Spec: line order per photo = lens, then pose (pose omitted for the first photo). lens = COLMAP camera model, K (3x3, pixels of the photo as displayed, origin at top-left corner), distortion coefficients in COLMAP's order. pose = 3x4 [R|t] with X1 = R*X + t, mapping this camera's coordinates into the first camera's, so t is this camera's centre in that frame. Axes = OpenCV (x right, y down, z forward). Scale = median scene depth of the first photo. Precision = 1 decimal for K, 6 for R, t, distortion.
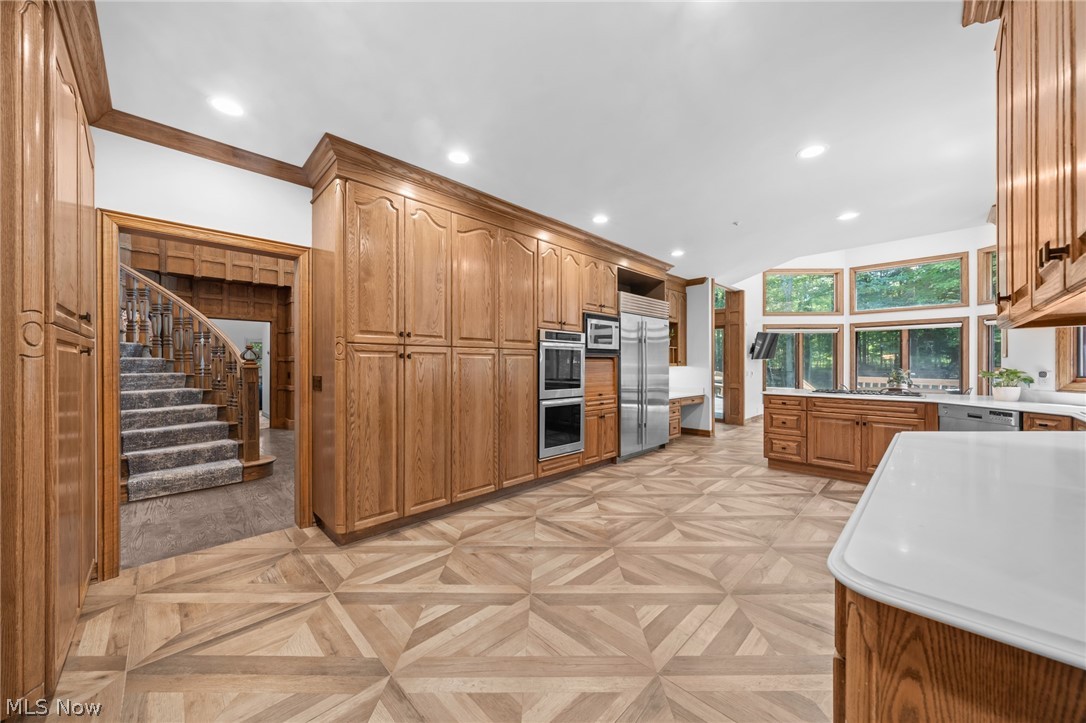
lens RADIAL K [[387.2, 0, 547.0], [0, 387.2, 365.1], [0, 0, 1]] dist [-0.002734, 0.000243]
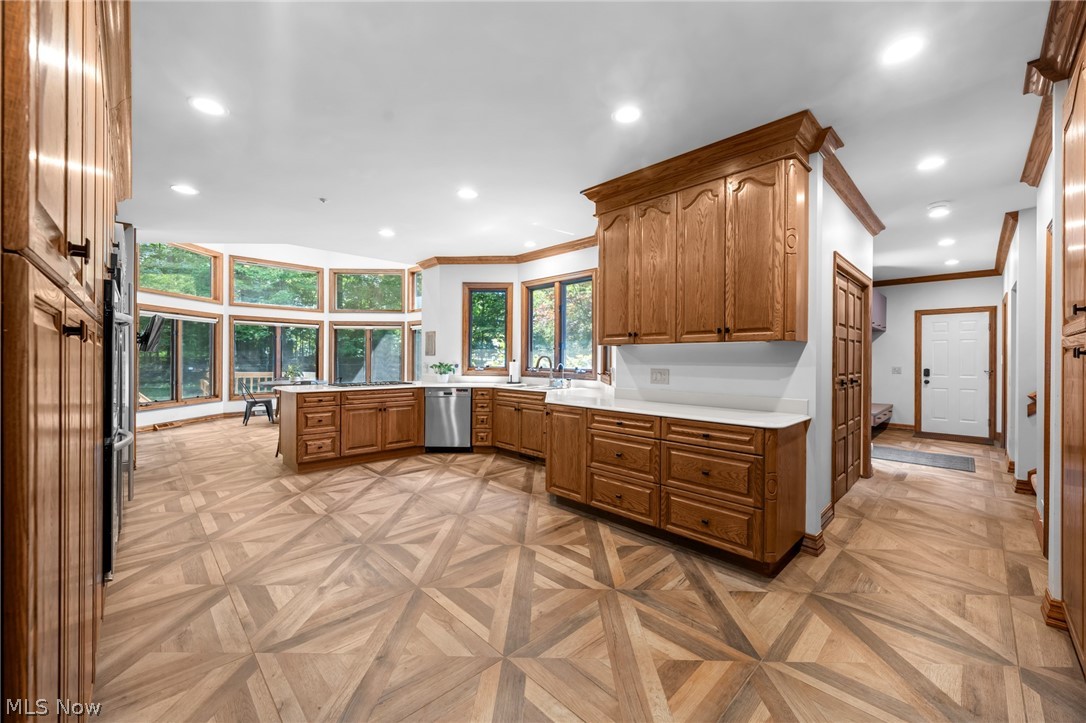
lens RADIAL K [[421.2, 0, 546.1], [0, 421.2, 362.8], [0, 0, 1]] dist [0.006985, 0.000449]
pose [[0.012682, -0.006986, 0.999895, -0.549010], [-0.002759, 0.999972, 0.007021, -0.004323], [-0.999916, -0.002848, 0.012662, 0.559651]]
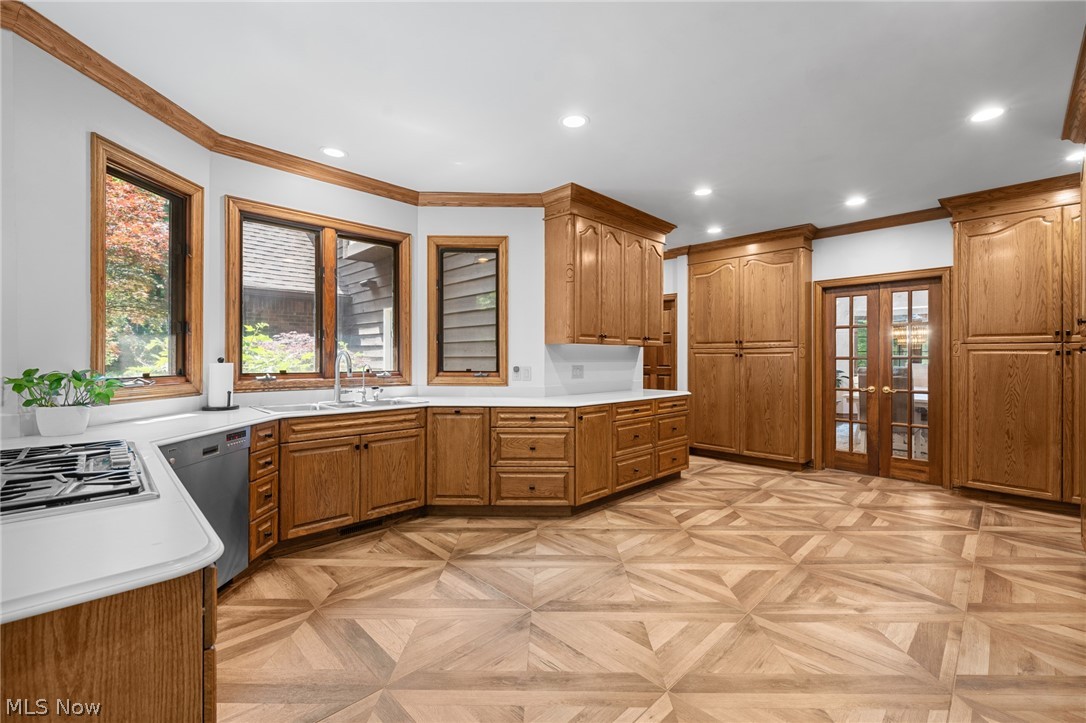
lens RADIAL K [[452.3, 0, 547.1], [0, 452.3, 359.9], [0, 0, 1]] dist [-0.001578, 0.000388]
pose [[-0.999958, -0.001081, 0.009117, 0.576645], [-0.001011, 0.999970, 0.007644, -0.008450], [-0.009125, 0.007635, -0.999929, 1.591751]]
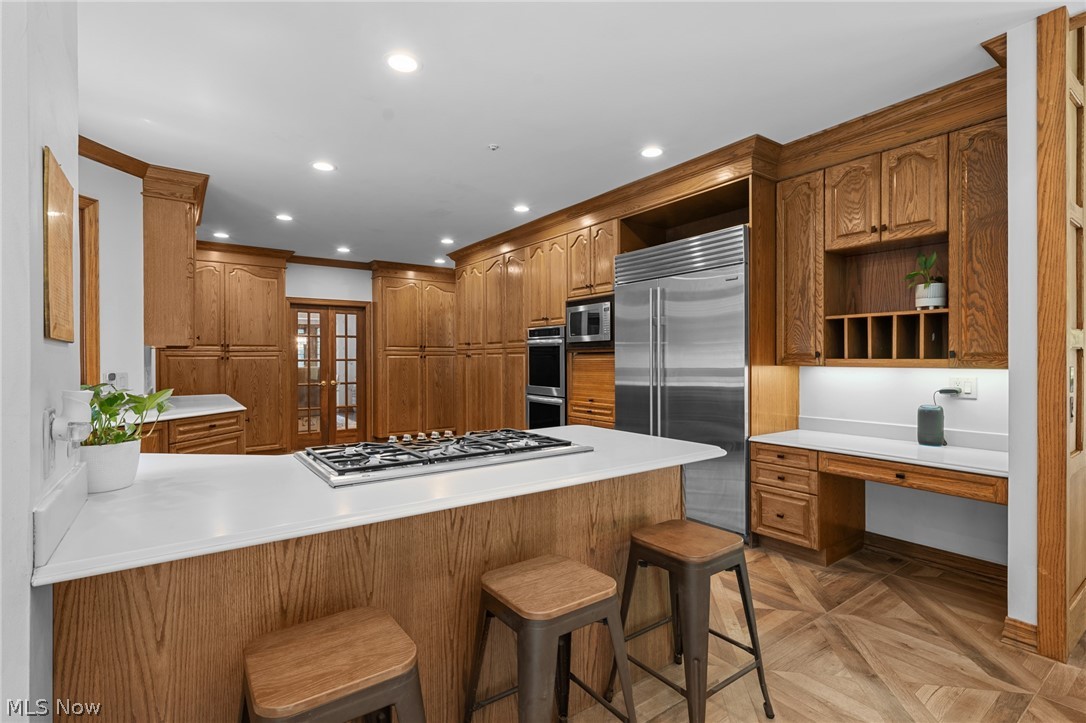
lens RADIAL K [[494.1, 0, 544.7], [0, 494.1, 362.9], [0, 0, 1]] dist [-0.020149, 0.000651]
pose [[-0.165288, 0.009683, -0.986198, 1.508406], [0.001865, 0.999953, 0.009505, -0.010729], [0.986244, -0.000268, -0.165299, 1.427853]]
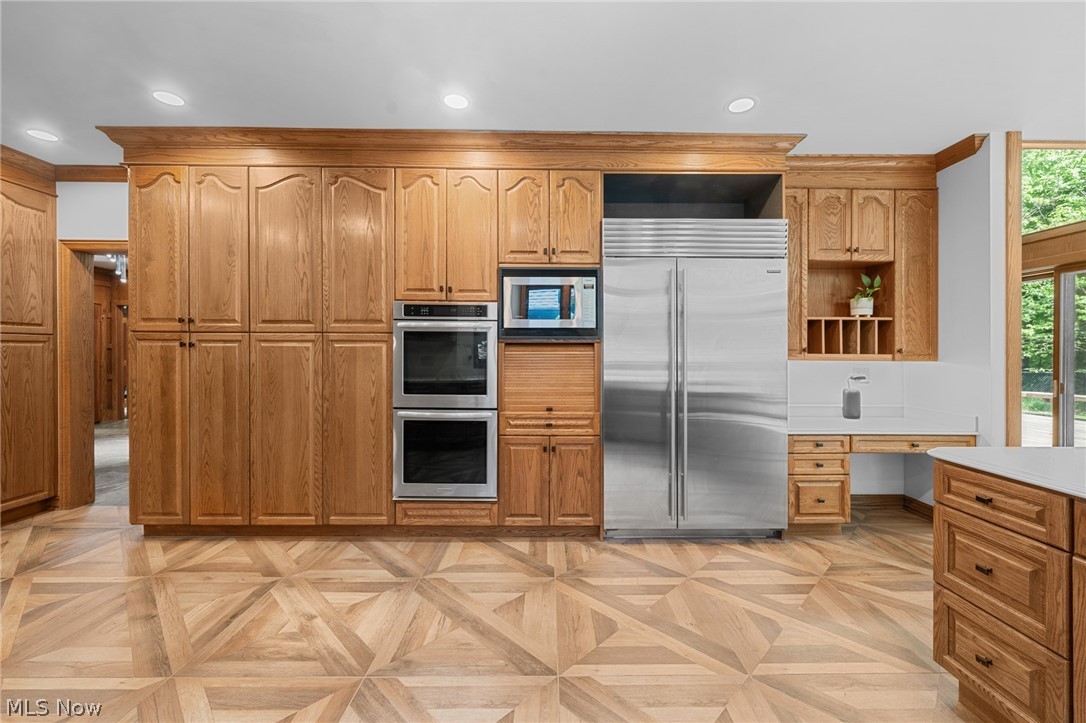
lens RADIAL K [[452.3, 0, 556.5], [0, 452.3, 351.6], [0, 0, 1]] dist [-0.001578, 0.000388]
pose [[0.711055, 0.003481, -0.703128, 0.810247], [-0.005695, 0.999983, -0.000809, -0.009286], [0.703114, 0.004579, 0.711063, 0.716908]]
